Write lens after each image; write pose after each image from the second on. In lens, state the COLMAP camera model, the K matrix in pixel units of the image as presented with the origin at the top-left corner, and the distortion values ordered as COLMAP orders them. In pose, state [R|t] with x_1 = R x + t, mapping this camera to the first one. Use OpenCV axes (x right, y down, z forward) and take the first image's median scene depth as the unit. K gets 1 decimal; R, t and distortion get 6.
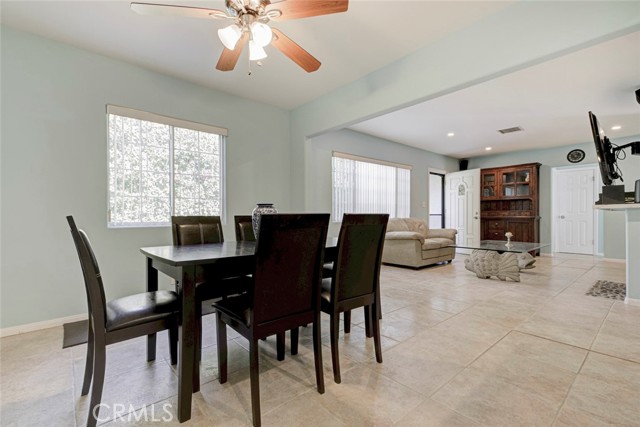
lens RADIAL K [[292.7, 0, 322.2], [0, 292.7, 215.1], [0, 0, 1]] dist [-0.007214, -0.000453]
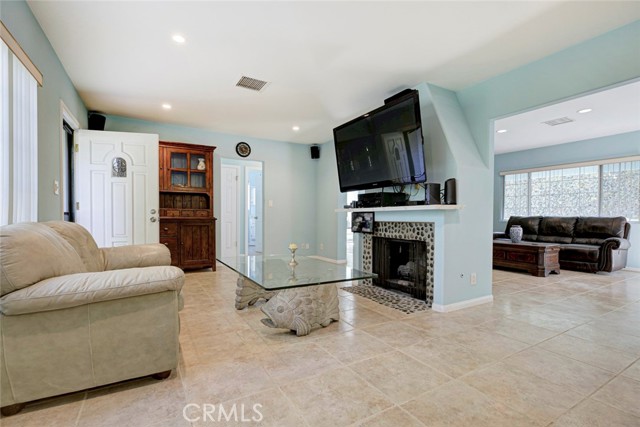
lens RADIAL K [[292.7, 0, 313.2], [0, 292.7, 223.0], [0, 0, 1]] dist [-0.007214, -0.000453]
pose [[0.184222, -0.020342, 0.982674, 0.023567], [-0.005440, 0.999749, 0.021715, 0.001118], [-0.982870, -0.009347, 0.184065, 0.589905]]
